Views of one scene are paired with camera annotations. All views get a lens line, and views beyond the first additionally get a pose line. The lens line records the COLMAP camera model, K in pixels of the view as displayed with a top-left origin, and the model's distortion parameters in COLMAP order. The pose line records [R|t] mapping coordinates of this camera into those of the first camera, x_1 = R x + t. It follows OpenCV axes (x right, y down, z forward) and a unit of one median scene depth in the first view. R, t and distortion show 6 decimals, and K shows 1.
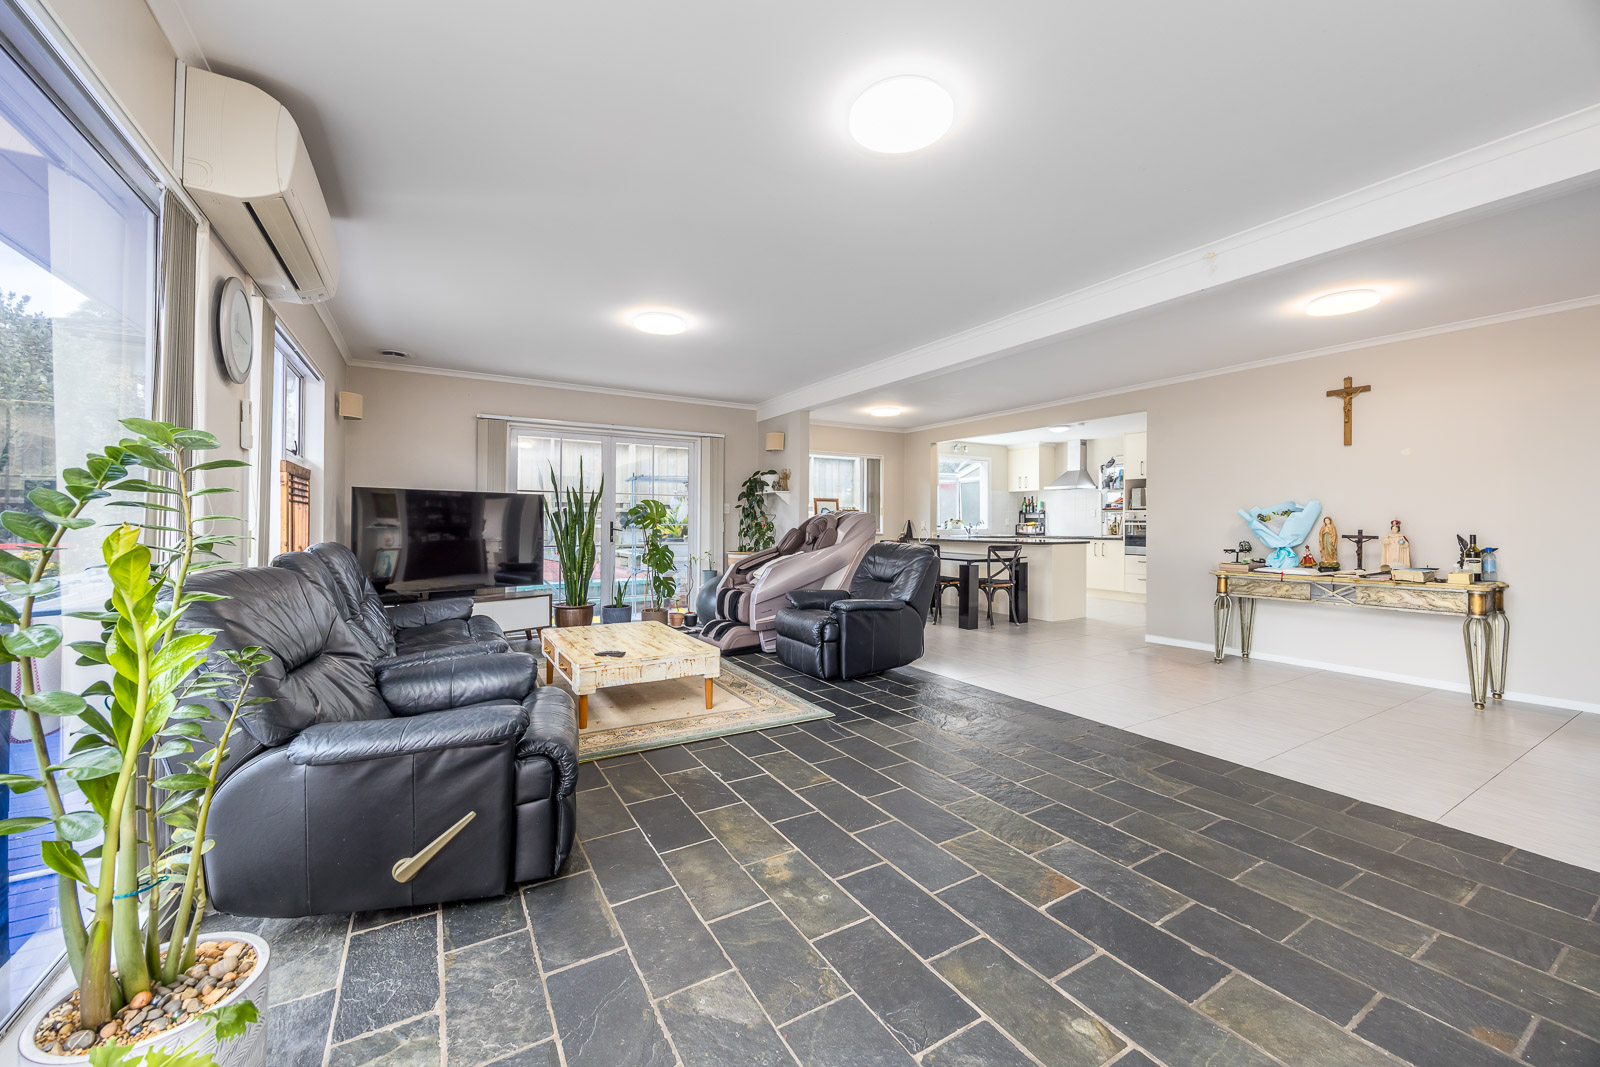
lens RADIAL K [[613.1, 0, 793.9], [0, 613.1, 526.0], [0, 0, 1]] dist [-0.001202, 0.000039]
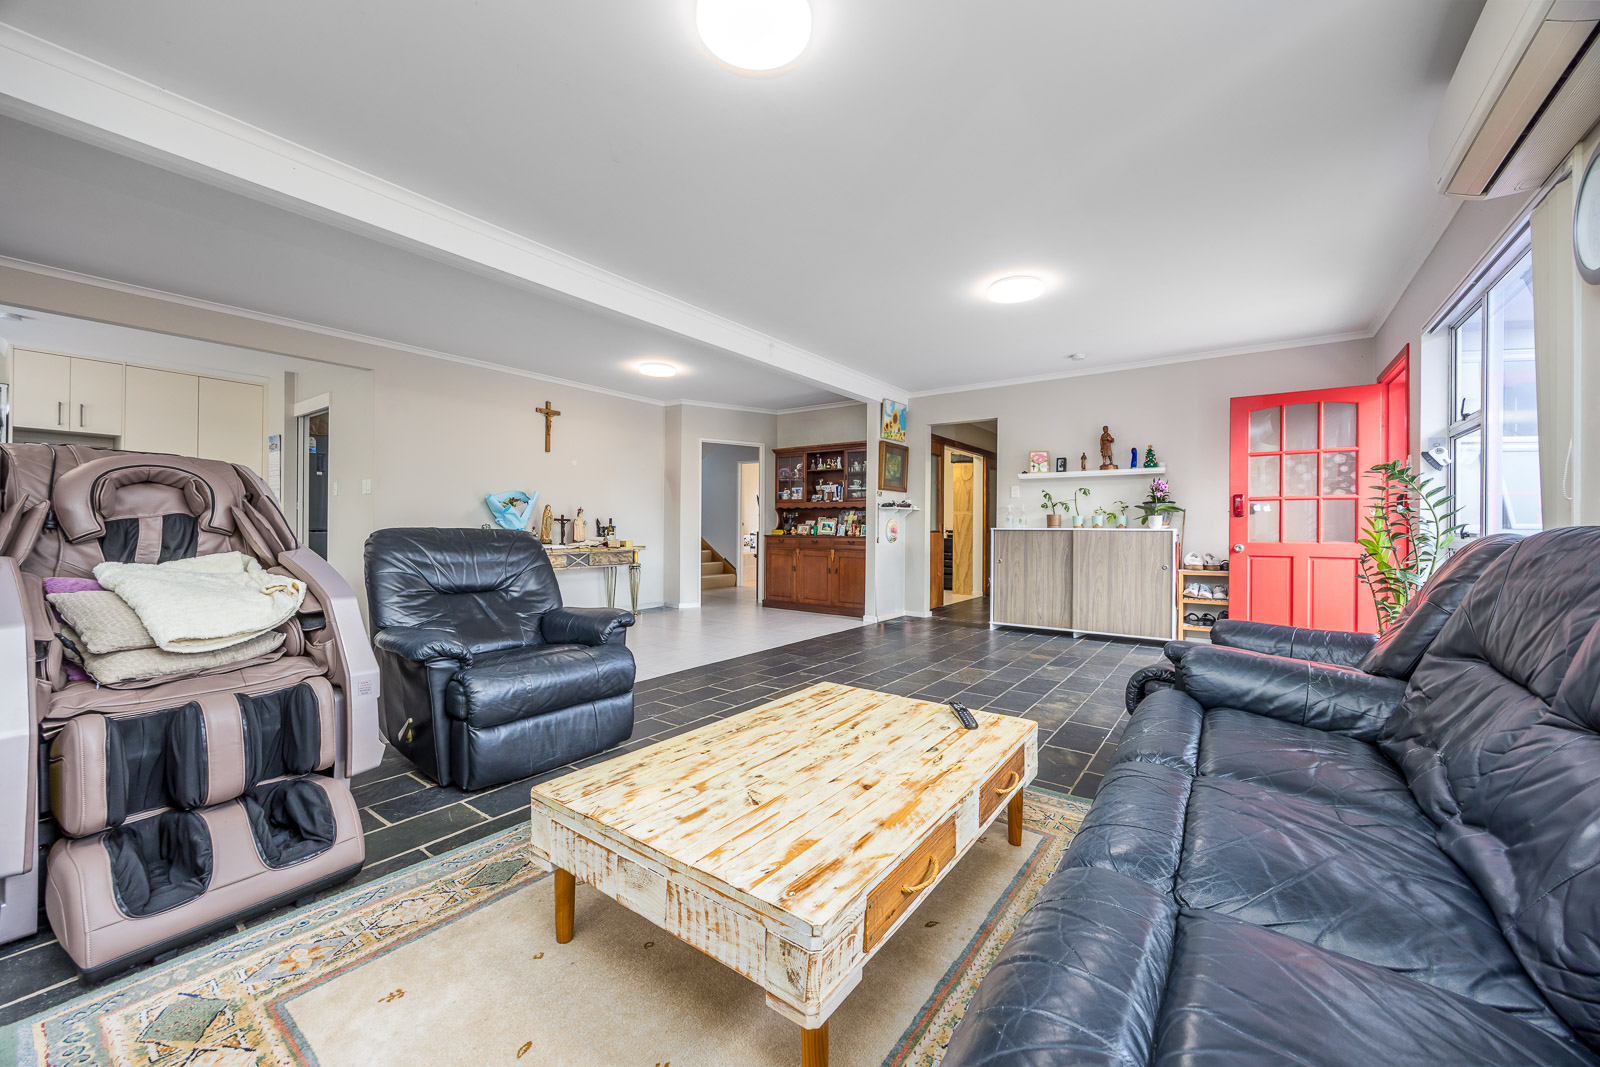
lens RADIAL K [[631.9, 0, 804.6], [0, 631.9, 529.6], [0, 0, 1]] dist [0.008479, 0.000063]
pose [[-0.421808, -0.008099, 0.906649, -0.470829], [-0.005220, 0.999965, 0.006503, 0.021503], [-0.906670, -0.001990, -0.421835, 0.849823]]
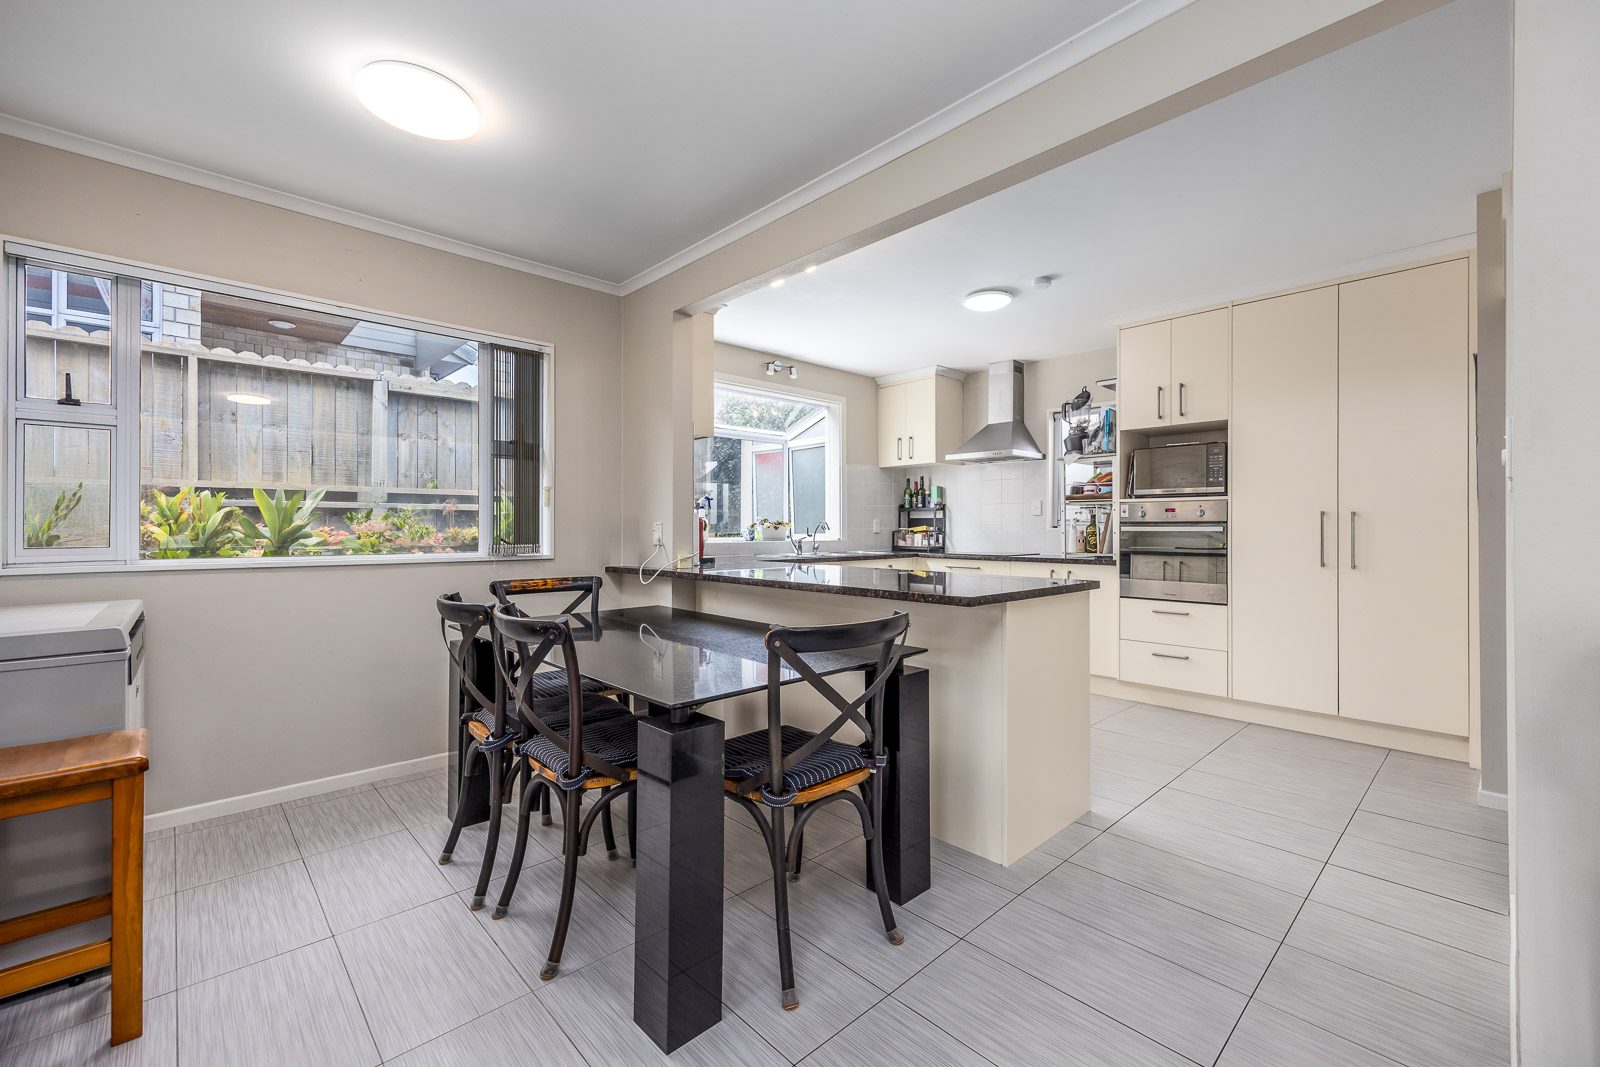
lens RADIAL K [[665.7, 0, 827.9], [0, 665.7, 530.9], [0, 0, 1]] dist [-0.000062, 0.000171]
pose [[0.969545, -0.002746, 0.244897, 0.322689], [0.003307, 0.999993, -0.001880, -0.002774], [-0.244890, 0.002632, 0.969547, 0.880177]]
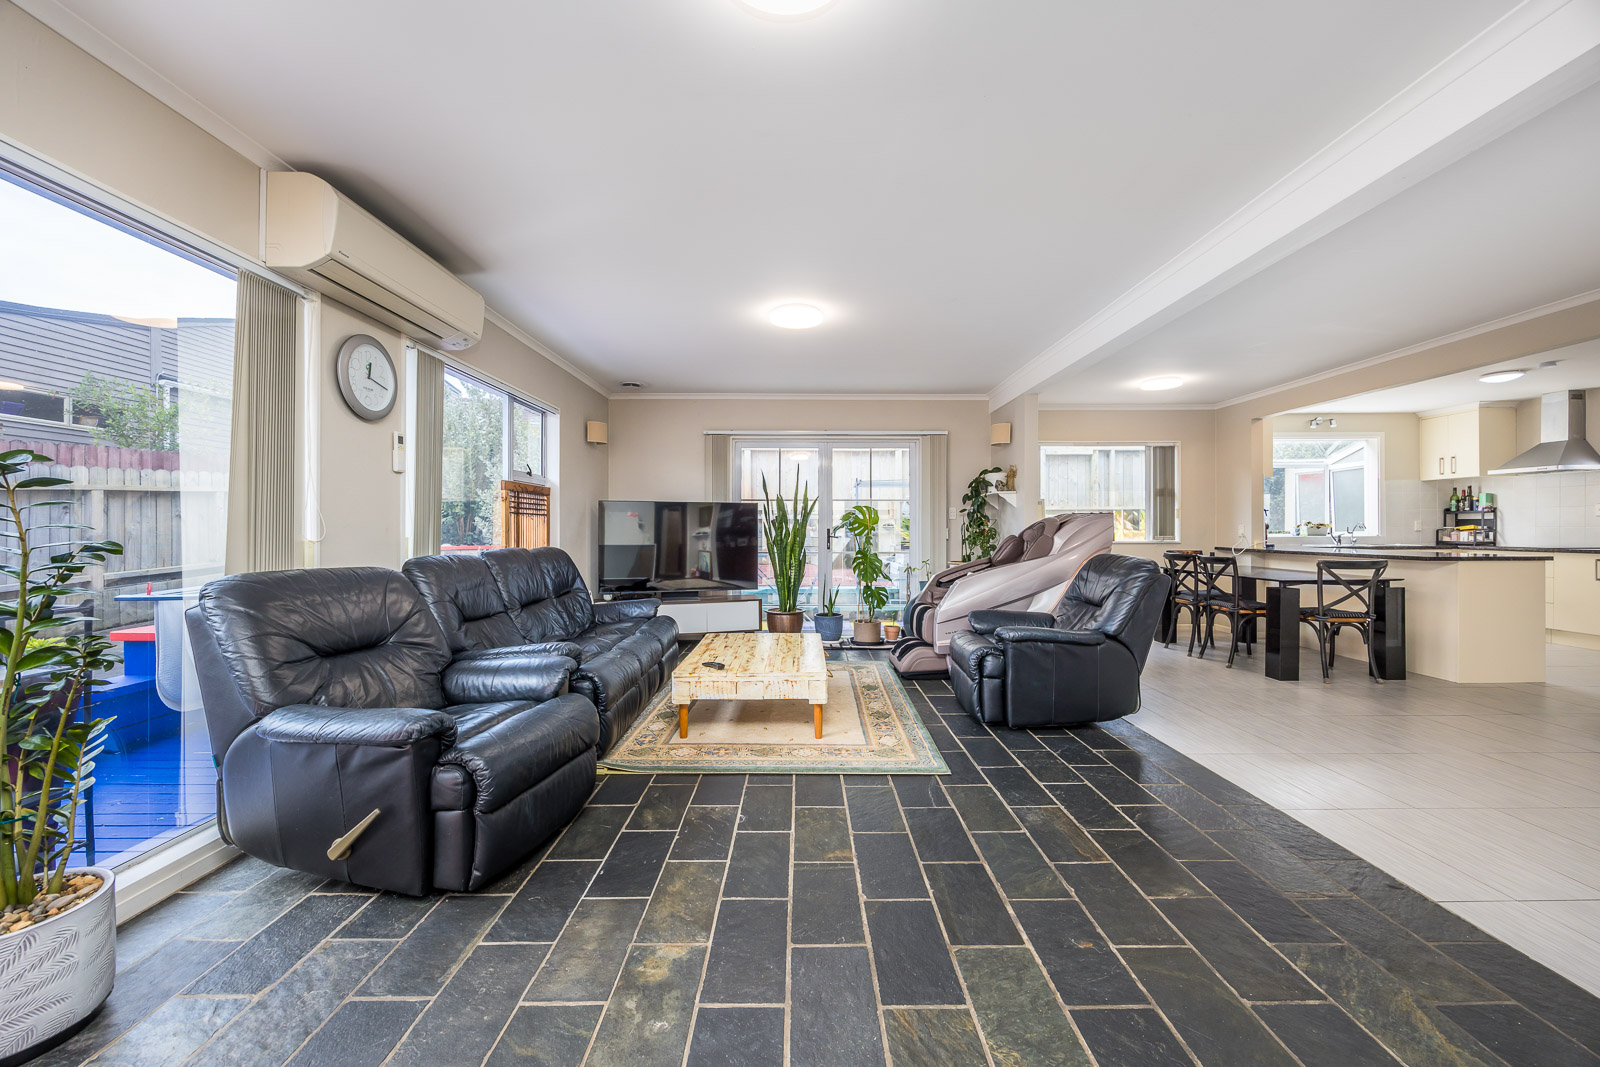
lens RADIAL K [[613.5, 0, 800.0], [0, 613.5, 533.5], [0, 0, 1]] dist [-0.001872, 0.000075]
pose [[0.863801, -0.002404, -0.503828, 0.188804], [0.002770, 0.999996, -0.000022, 0.000881], [0.503826, -0.001377, 0.863804, 0.143455]]
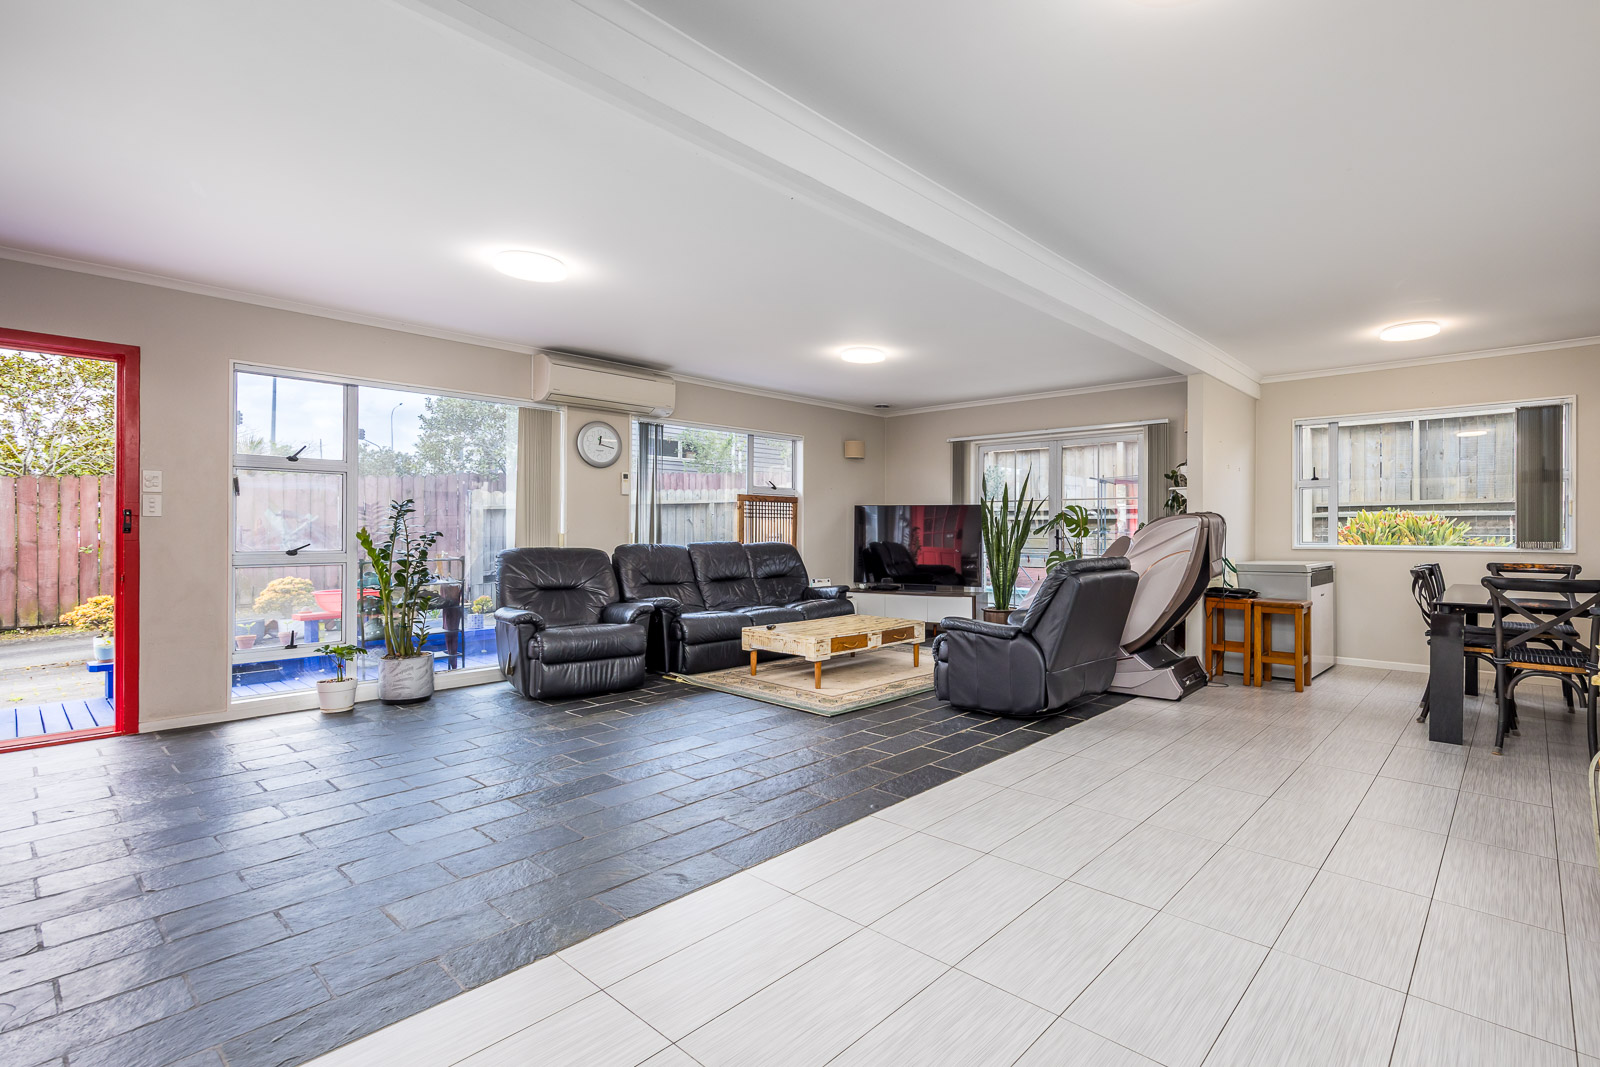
lens RADIAL K [[631.9, 0, 804.6], [0, 631.9, 529.6], [0, 0, 1]] dist [0.008479, 0.000063]
pose [[0.356478, -0.004863, -0.934291, 0.573681], [-0.007533, 0.999939, -0.008079, 0.004097], [0.934273, 0.009918, 0.356419, 0.330332]]
